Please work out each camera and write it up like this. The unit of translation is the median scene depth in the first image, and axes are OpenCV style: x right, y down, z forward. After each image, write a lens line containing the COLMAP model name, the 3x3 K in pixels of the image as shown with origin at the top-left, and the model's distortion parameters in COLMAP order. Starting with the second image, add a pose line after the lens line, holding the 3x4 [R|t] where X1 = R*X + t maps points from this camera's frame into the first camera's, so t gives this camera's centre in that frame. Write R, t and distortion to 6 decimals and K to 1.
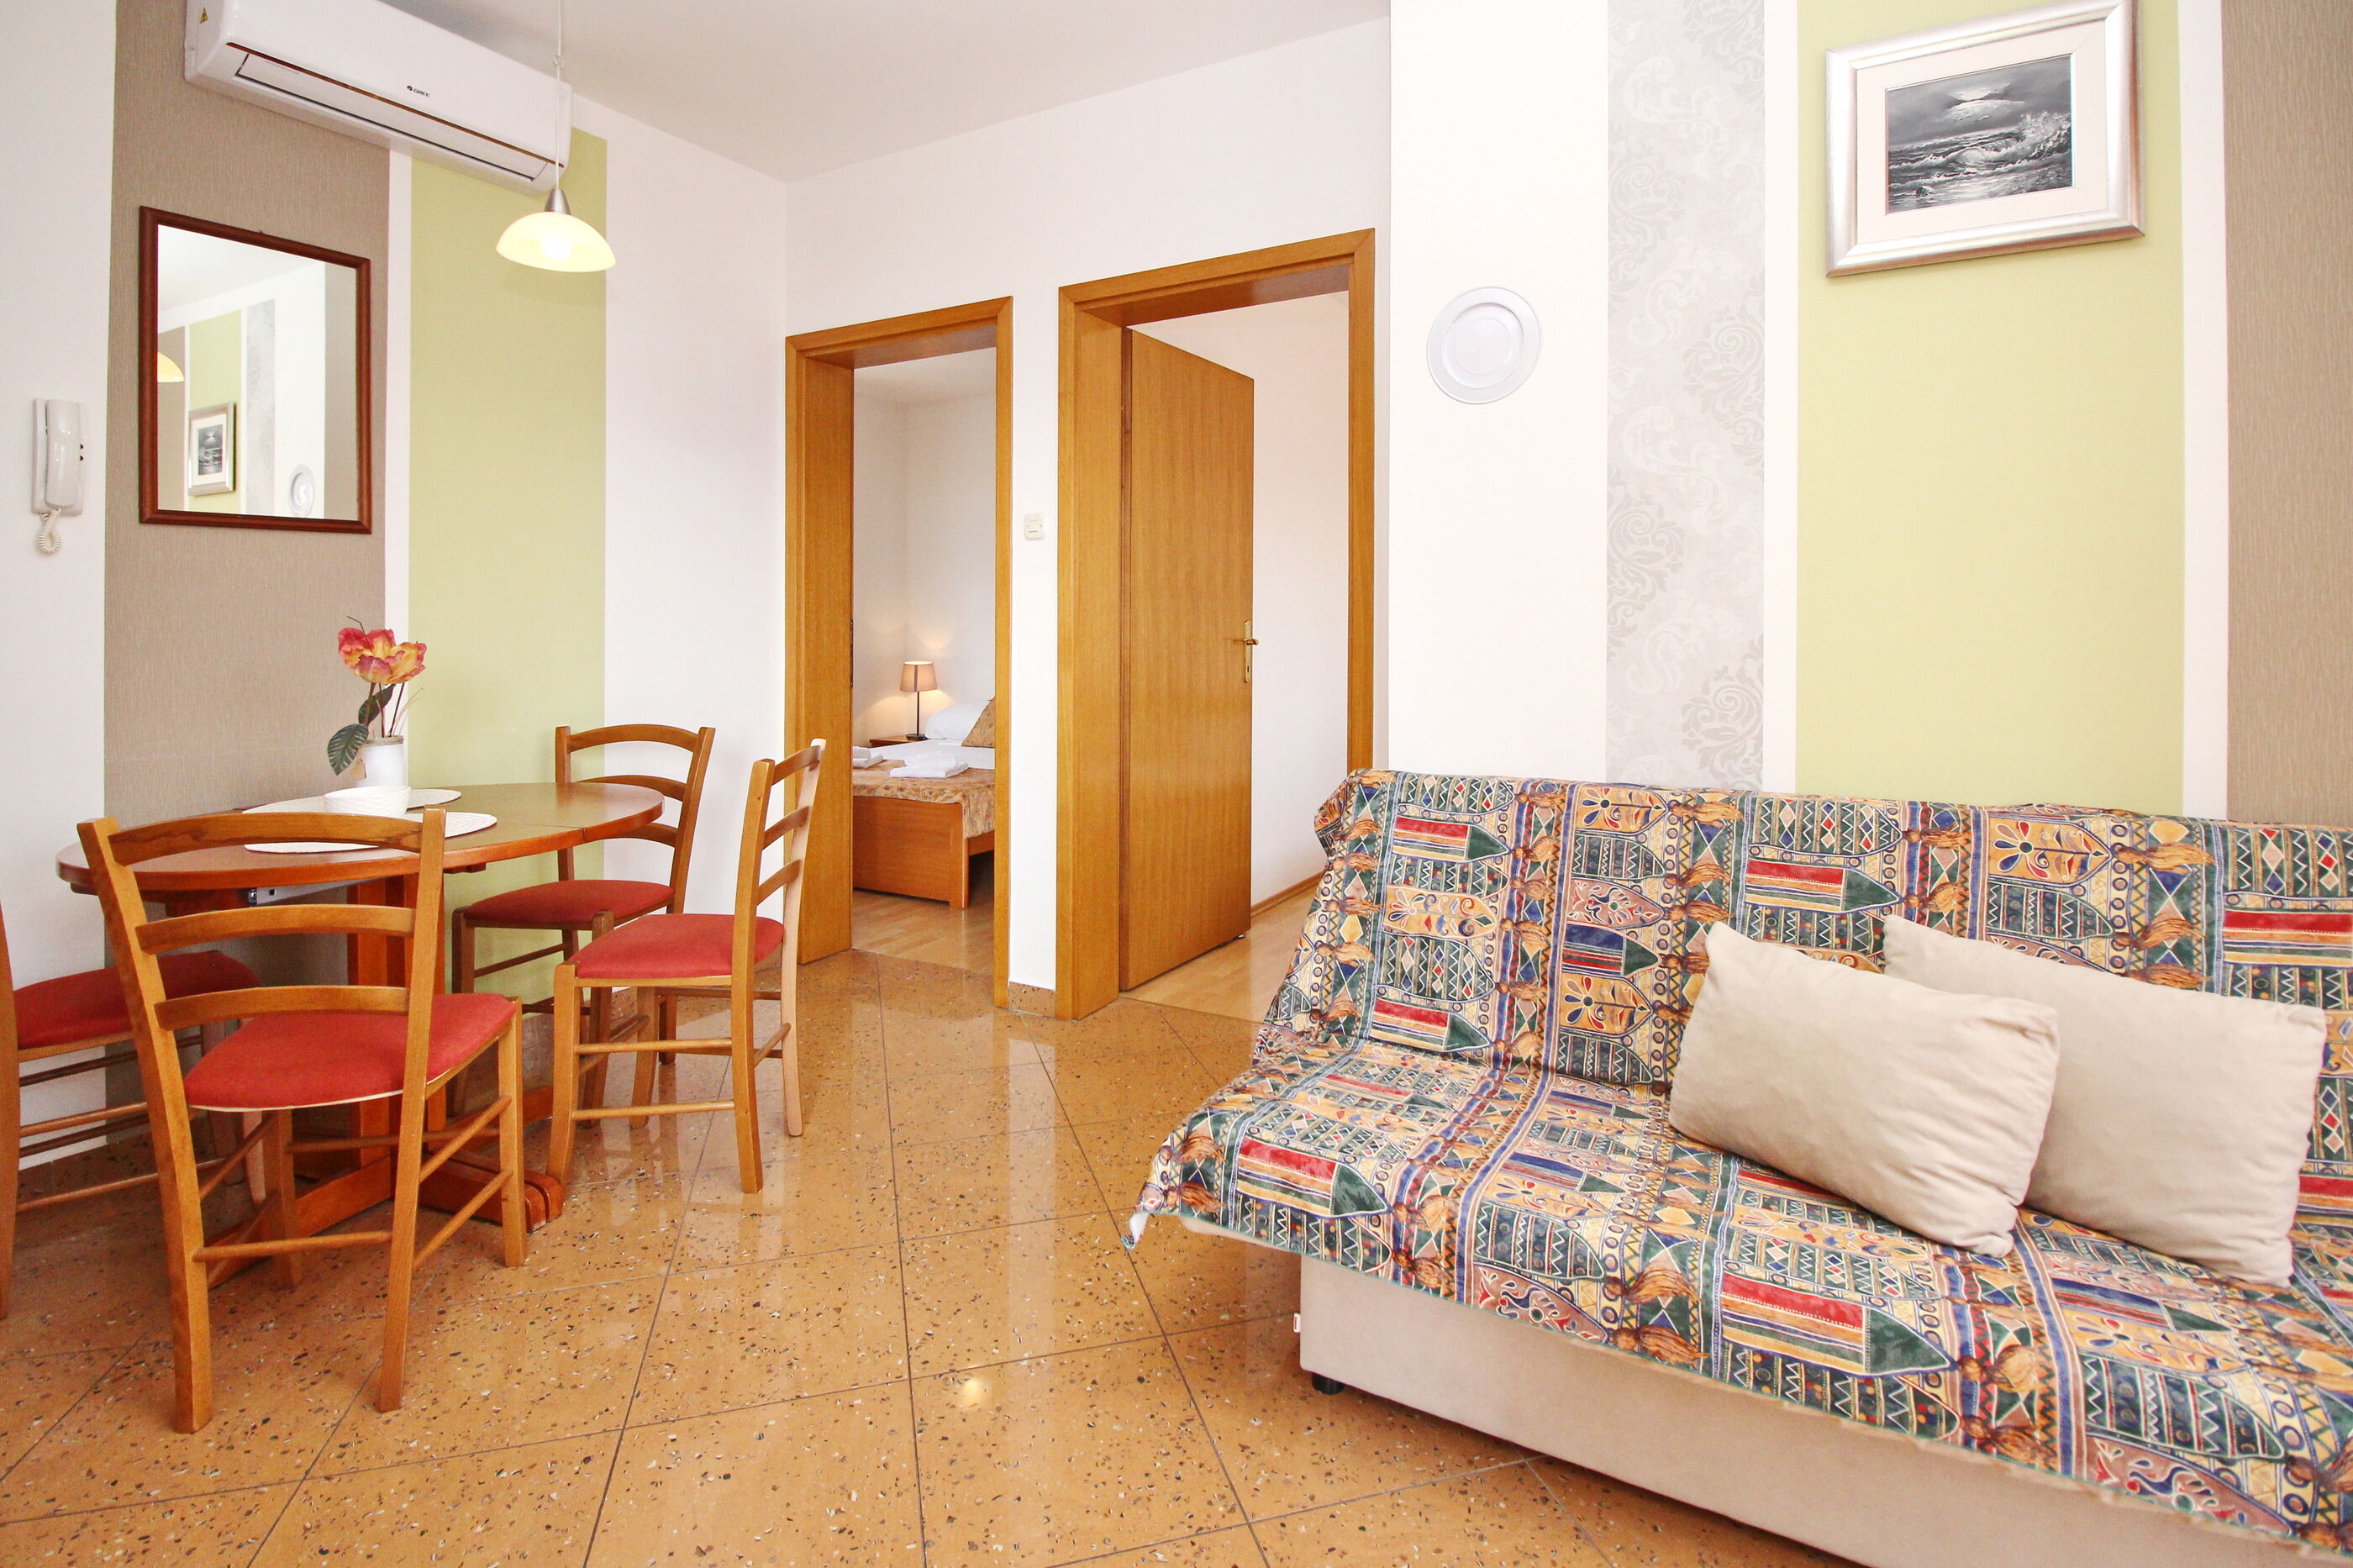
lens RADIAL K [[1082.4, 0, 1135.1], [0, 1082.4, 535.1], [0, 0, 1]] dist [-0.003865, -0.001170]
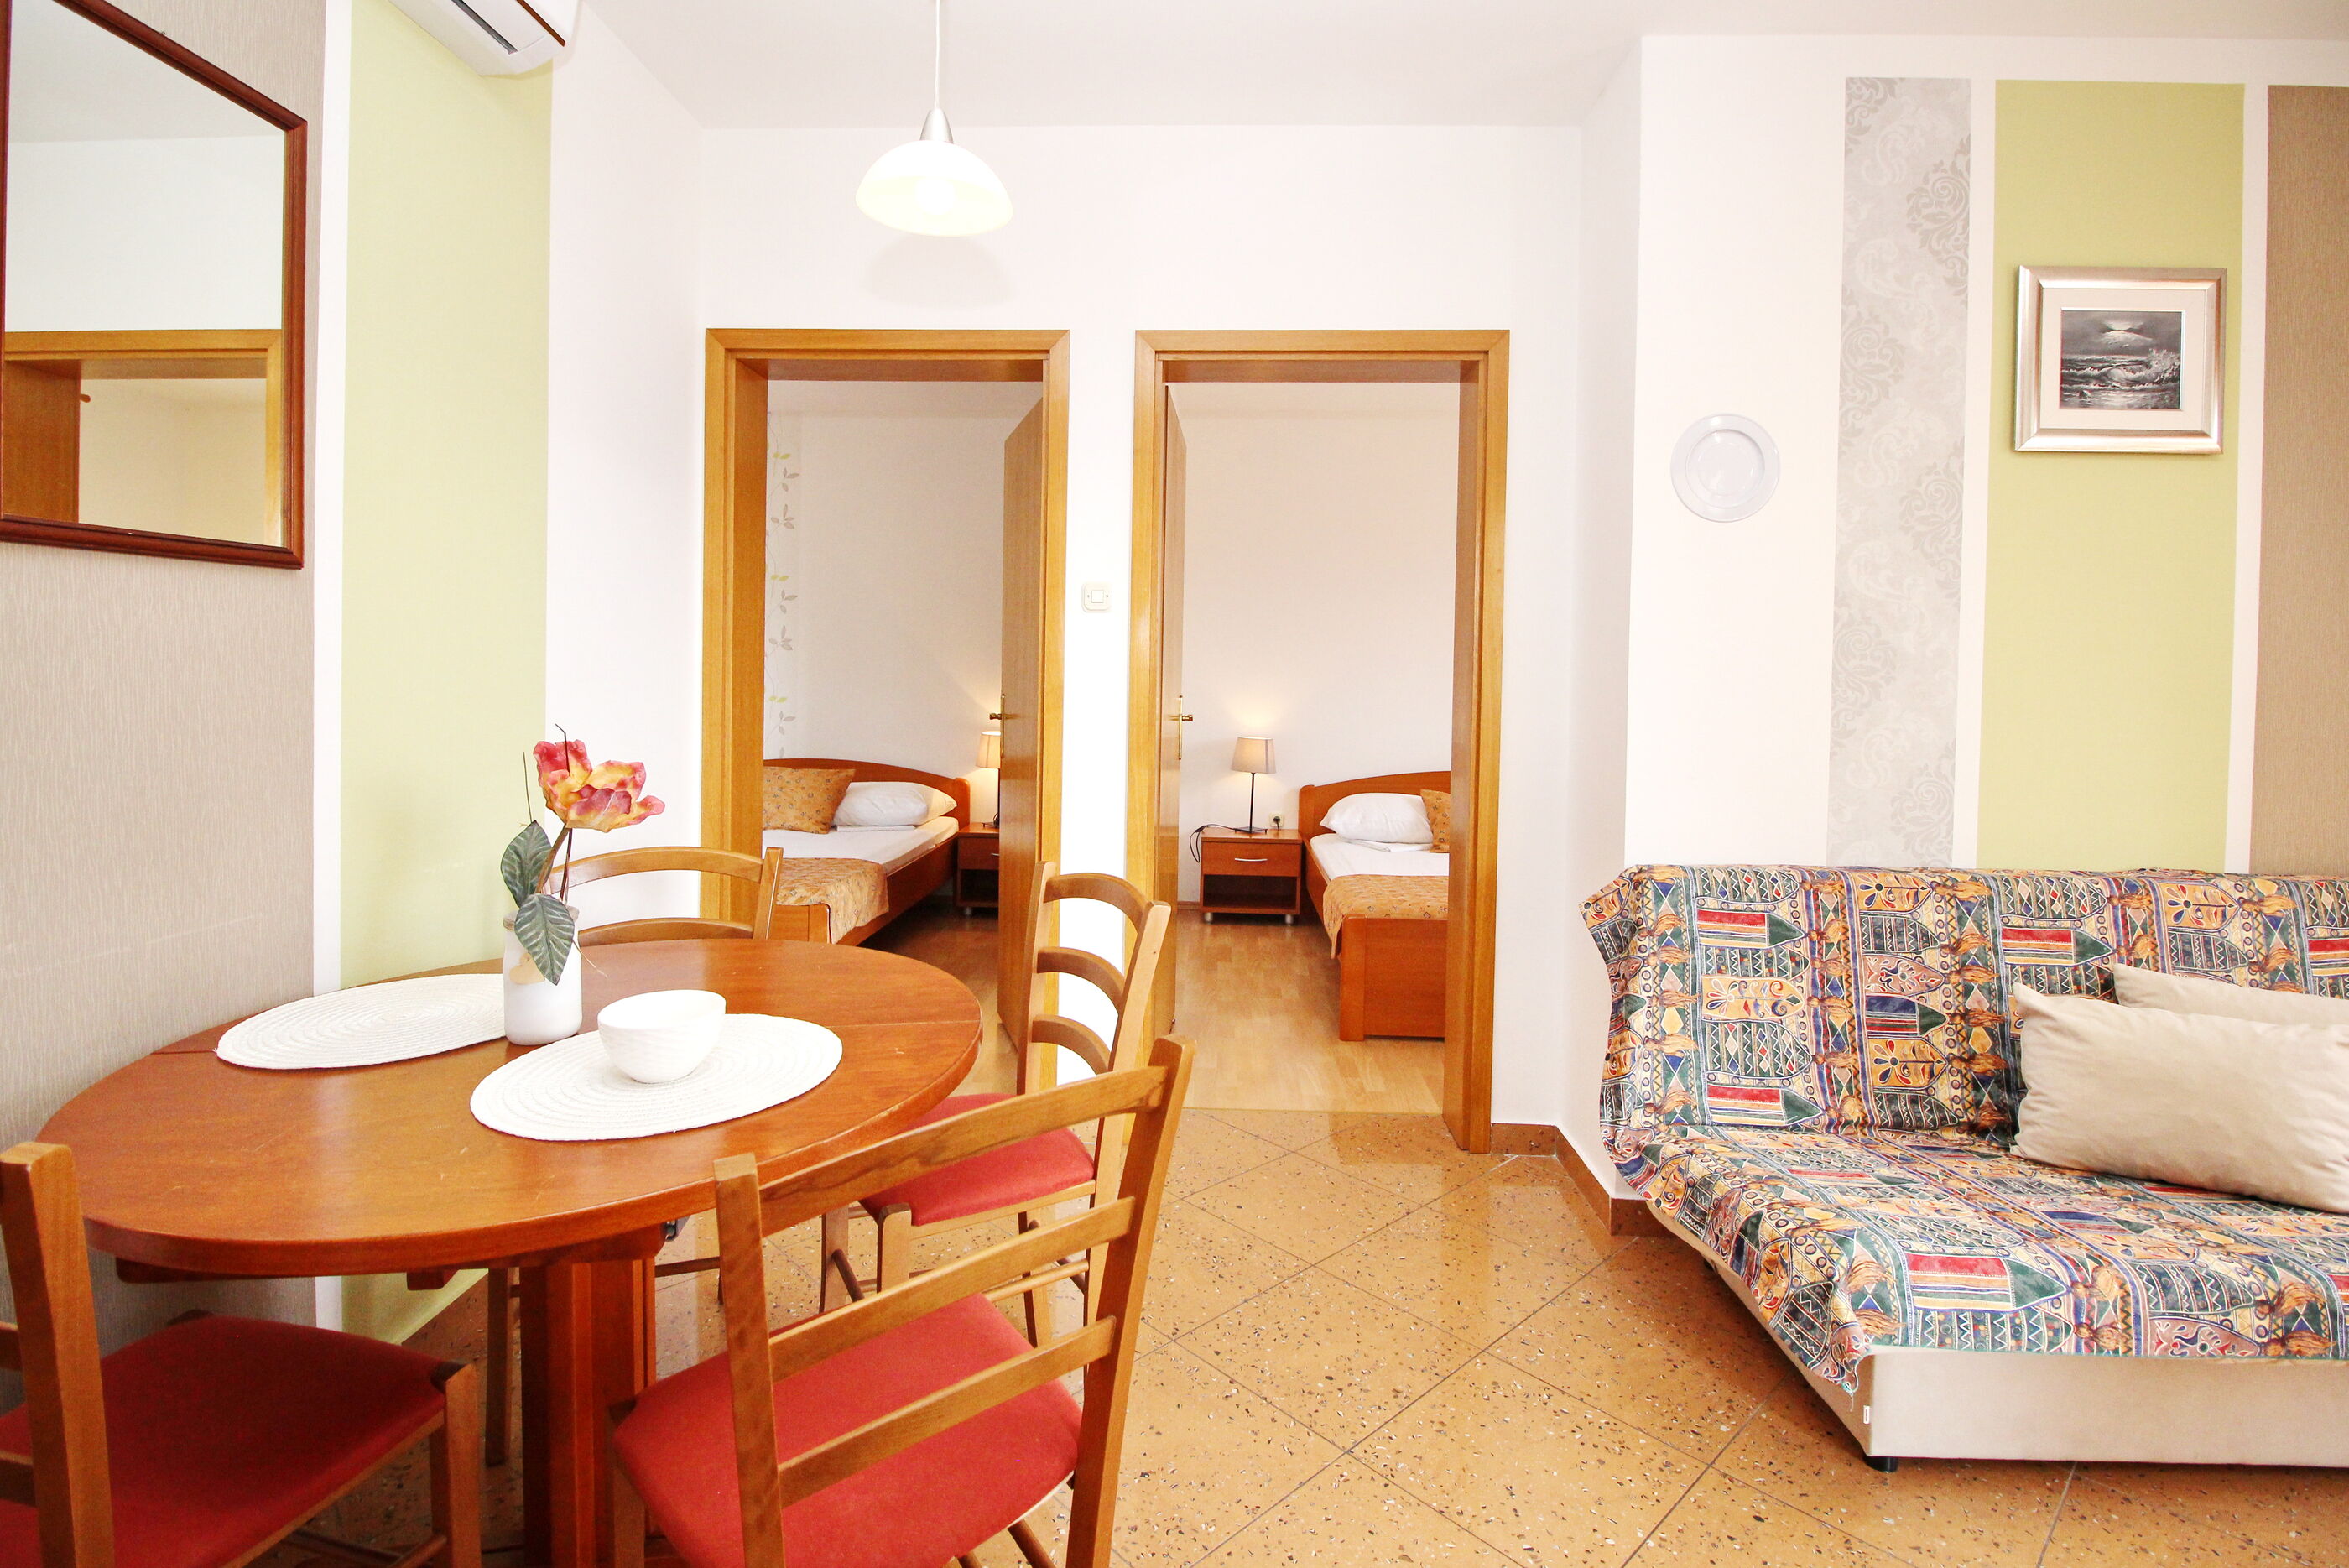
lens RADIAL K [[1070.3, 0, 1301.4], [0, 1070.3, 623.3], [0, 0, 1]] dist [0.000017, -0.009281]
pose [[0.889646, 0.042141, 0.454702, -0.682048], [-0.055742, 0.998308, 0.016541, -0.017872], [-0.453236, -0.040061, 0.890490, 0.293698]]
